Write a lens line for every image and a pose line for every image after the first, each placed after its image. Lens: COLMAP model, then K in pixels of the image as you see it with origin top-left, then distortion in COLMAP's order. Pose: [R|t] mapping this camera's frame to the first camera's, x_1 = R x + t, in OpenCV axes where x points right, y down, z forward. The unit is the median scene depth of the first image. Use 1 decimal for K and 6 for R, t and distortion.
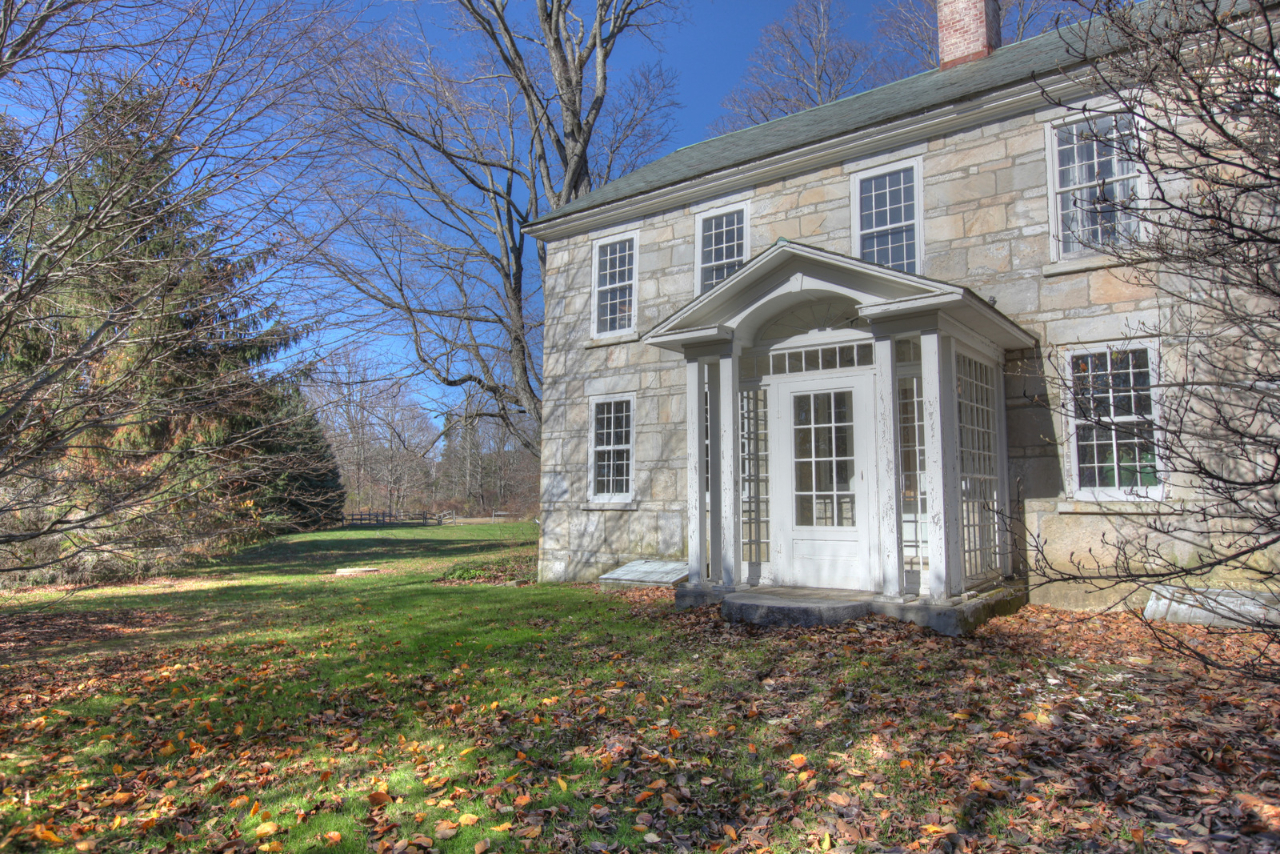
lens RADIAL K [[792.7, 0, 640.0], [0, 792.7, 427.0], [0, 0, 1]] dist [-0.051170, 0.053173]
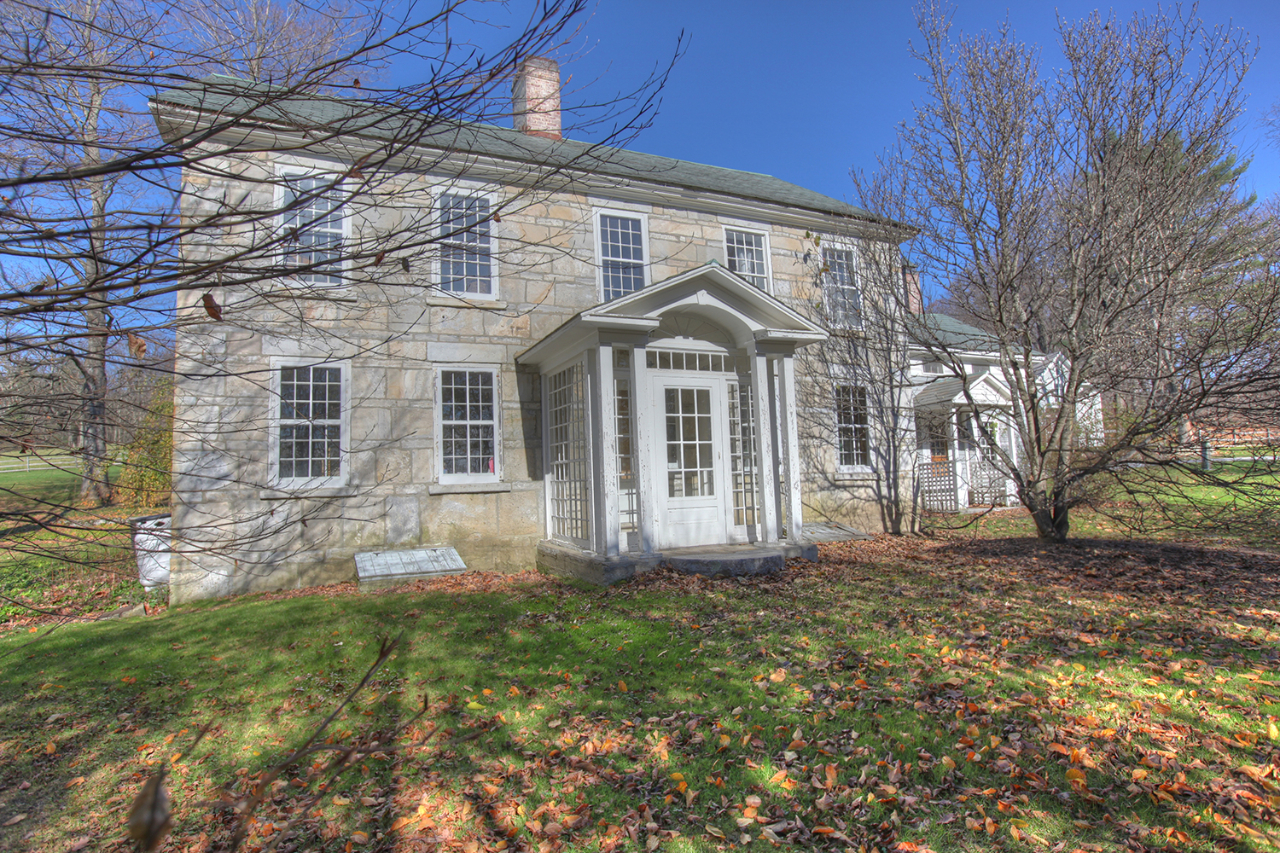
lens RADIAL K [[664.8, 0, 640.0], [0, 664.8, 413.4], [0, 0, 1]] dist [0.000978, 0.000276]
pose [[0.511760, 0.070986, 0.856191, -0.547537], [-0.053439, 0.997281, -0.050743, 0.040903], [-0.857465, -0.019785, 0.514162, 0.417535]]
